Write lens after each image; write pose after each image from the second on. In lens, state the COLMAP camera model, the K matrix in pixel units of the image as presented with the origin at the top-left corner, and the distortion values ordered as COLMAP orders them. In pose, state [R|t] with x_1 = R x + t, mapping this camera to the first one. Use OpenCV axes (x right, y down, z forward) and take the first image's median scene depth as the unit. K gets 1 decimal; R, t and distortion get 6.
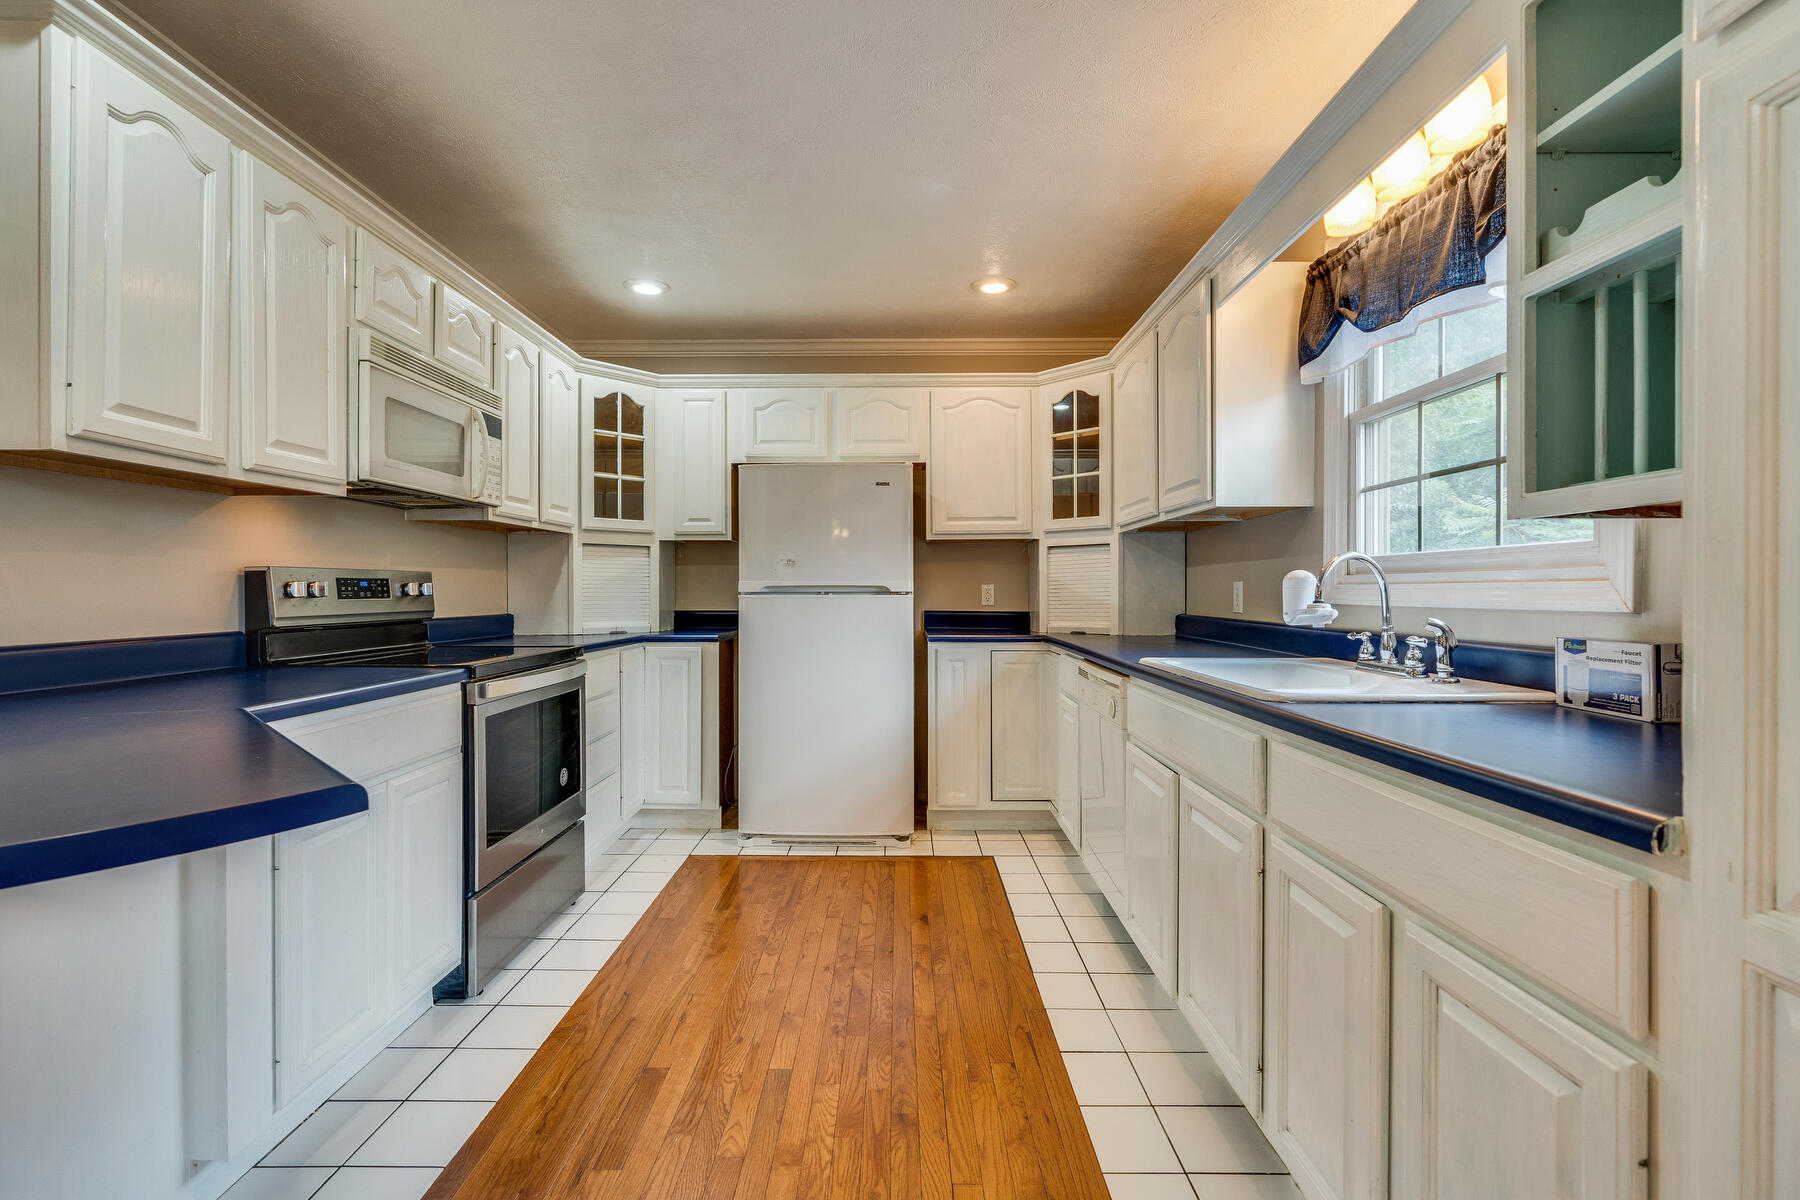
lens RADIAL K [[821.5, 0, 871.7], [0, 821.5, 596.5], [0, 0, 1]] dist [-0.011399, 0.002839]
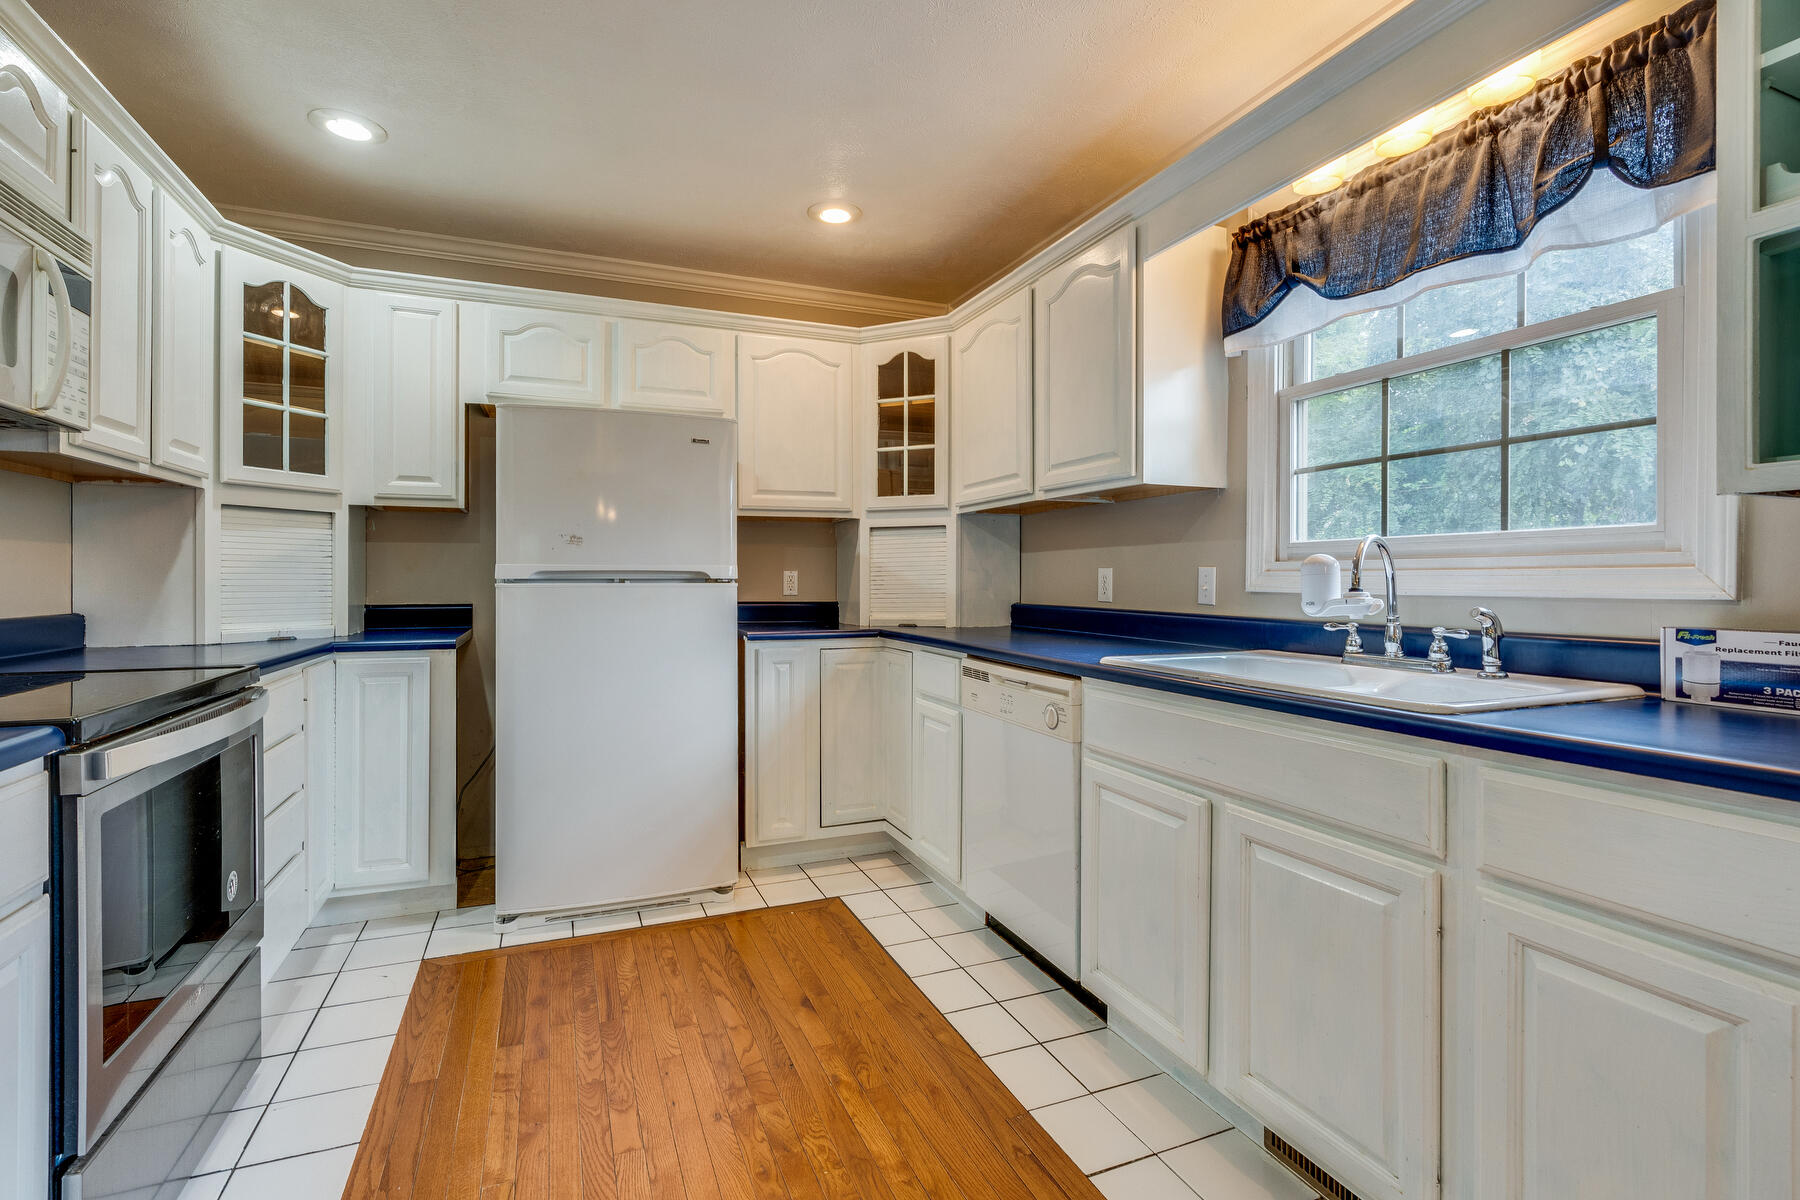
lens RADIAL K [[821.5, 0, 863.9], [0, 821.5, 581.4], [0, 0, 1]] dist [-0.011399, 0.002839]
pose [[0.917377, 0.000519, 0.398020, -0.200415], [0.001343, 0.999989, -0.004400, 0.000525], [-0.398018, 0.004571, 0.917366, 0.283160]]
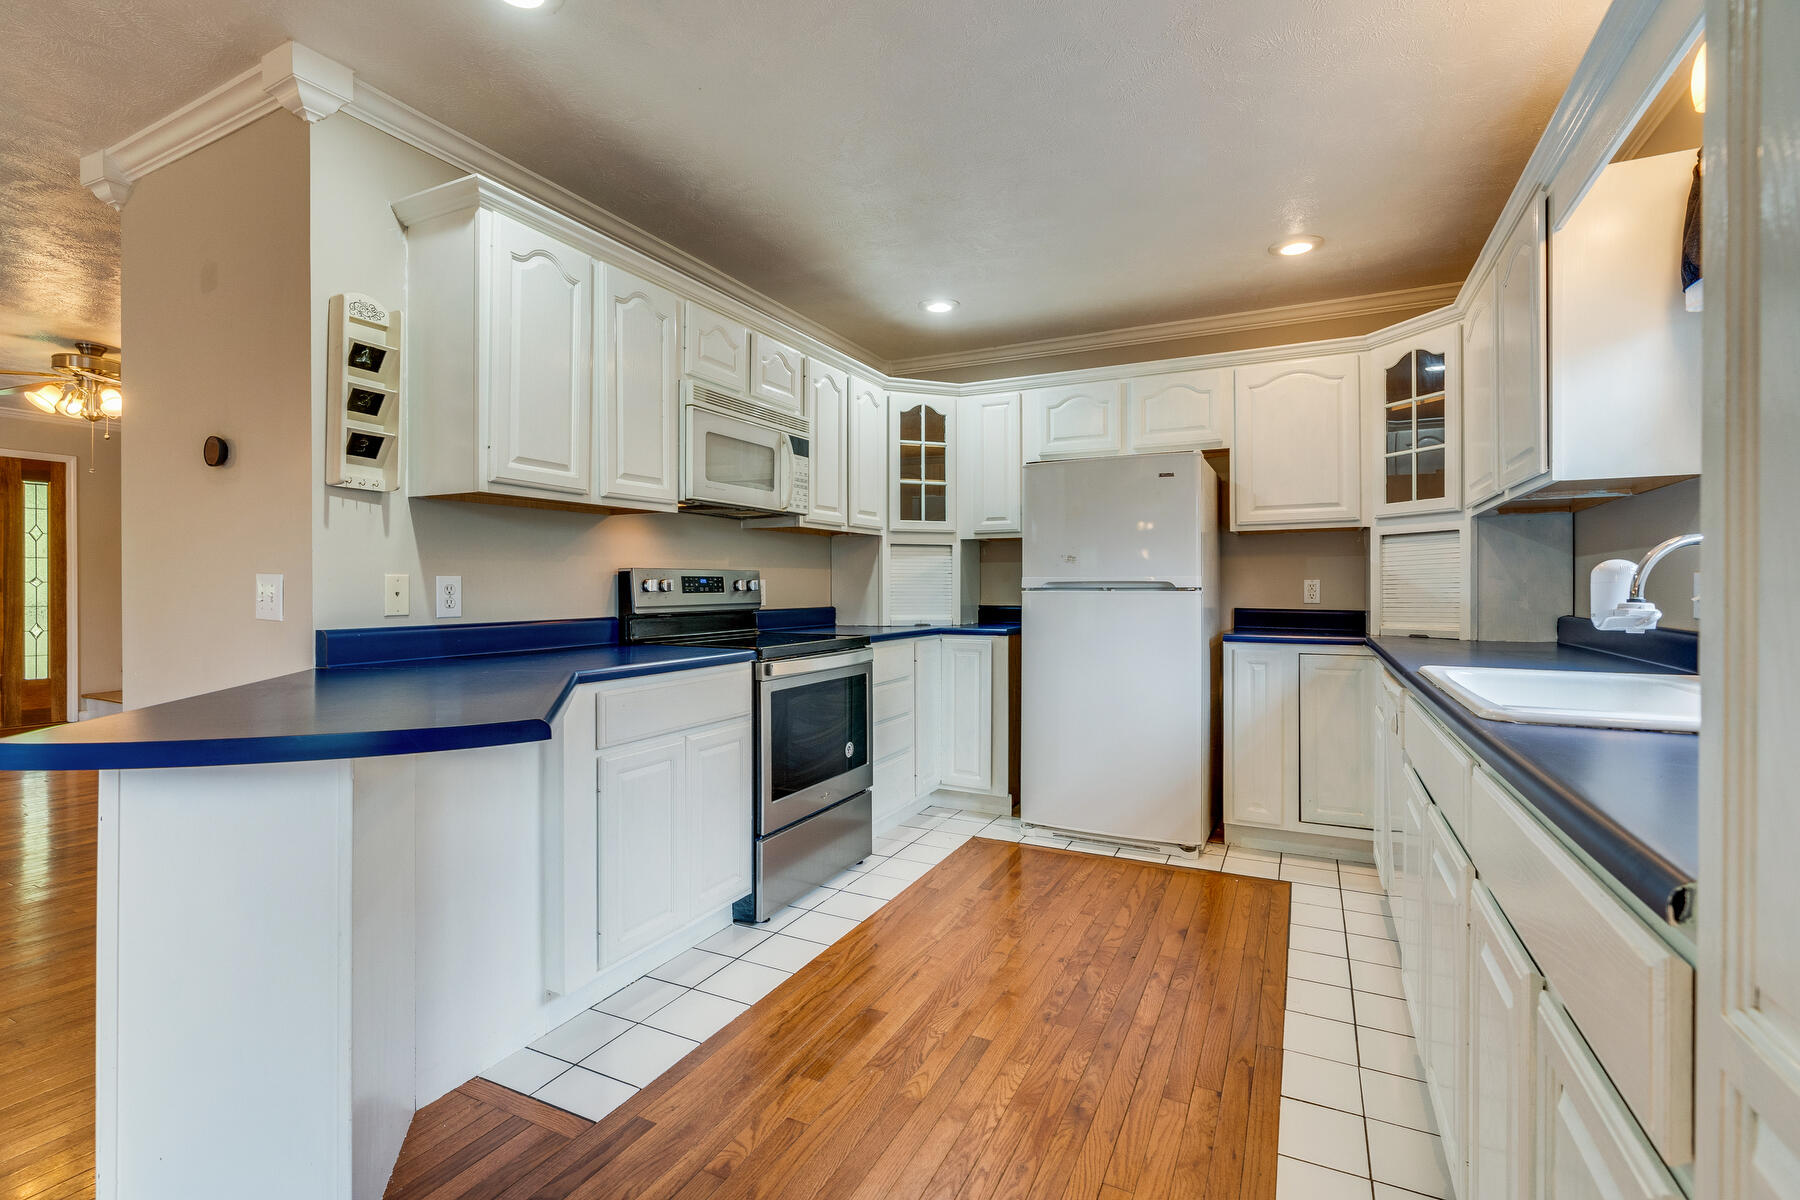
lens RADIAL K [[821.5, 0, 868.6], [0, 821.5, 590.4], [0, 0, 1]] dist [-0.011399, 0.002839]
pose [[0.893015, 0.001778, -0.450024, 0.171737], [-0.002934, 0.999994, -0.001871, 0.000500], [0.450018, 0.002991, 0.893015, -0.010056]]
